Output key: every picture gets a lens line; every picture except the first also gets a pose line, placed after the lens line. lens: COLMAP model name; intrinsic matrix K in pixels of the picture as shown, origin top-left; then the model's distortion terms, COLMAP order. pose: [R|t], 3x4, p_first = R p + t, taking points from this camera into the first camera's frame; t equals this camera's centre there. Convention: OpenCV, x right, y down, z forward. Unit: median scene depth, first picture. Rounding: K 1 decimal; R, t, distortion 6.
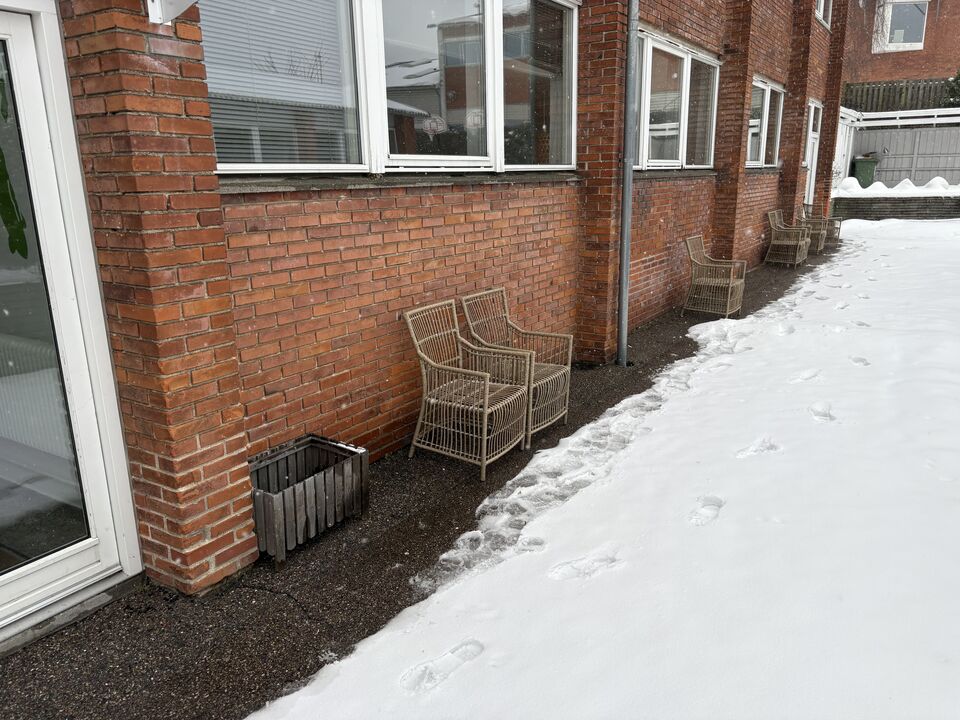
lens RADIAL K [[709.1, 0, 485.7], [0, 709.1, 358.5], [0, 0, 1]] dist [0.049230, -0.054536]
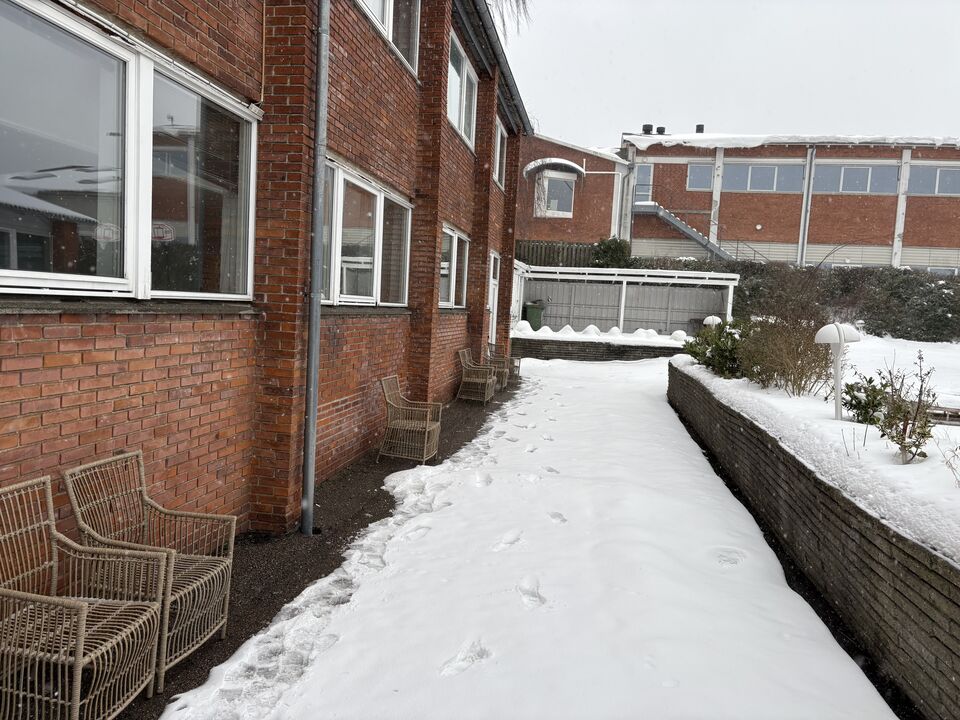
lens RADIAL K [[709.1, 0, 485.7], [0, 709.1, 358.5], [0, 0, 1]] dist [0.049230, -0.054536]
pose [[0.914130, 0.038832, 0.403556, 0.041993], [0.030822, 0.985865, -0.164683, -0.051852], [-0.404247, 0.162980, 0.900012, 0.144496]]
